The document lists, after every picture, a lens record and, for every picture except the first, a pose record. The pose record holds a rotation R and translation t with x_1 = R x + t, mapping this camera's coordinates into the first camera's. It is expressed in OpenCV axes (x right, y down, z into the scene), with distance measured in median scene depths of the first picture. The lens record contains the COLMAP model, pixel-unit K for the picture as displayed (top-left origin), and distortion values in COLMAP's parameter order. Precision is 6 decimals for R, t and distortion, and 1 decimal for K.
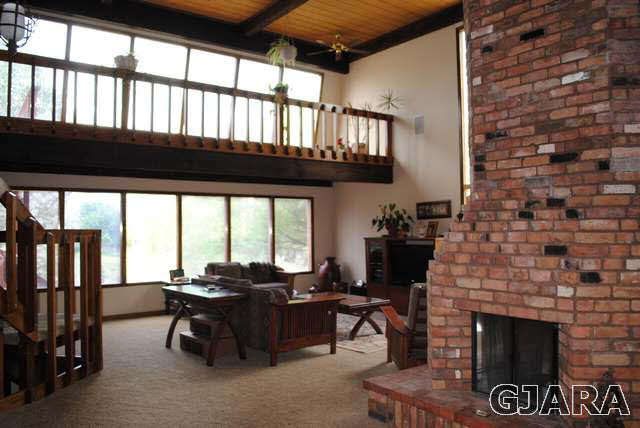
lens RADIAL K [[505.1, 0, 319.9], [0, 505.1, 212.0], [0, 0, 1]] dist [-0.084844, 0.011026]
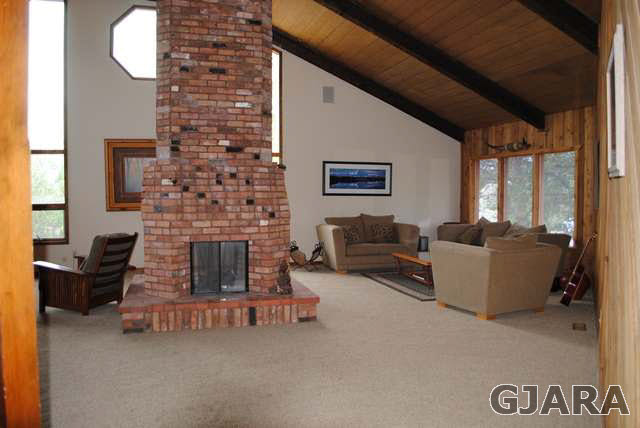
lens RADIAL K [[505.1, 0, 320.7], [0, 505.1, 213.9], [0, 0, 1]] dist [-0.084844, 0.011026]
pose [[0.345075, -0.035448, 0.937905, -1.046584], [-0.033116, 0.998204, 0.049911, 0.017158], [-0.937991, -0.048283, 0.343282, 0.097834]]
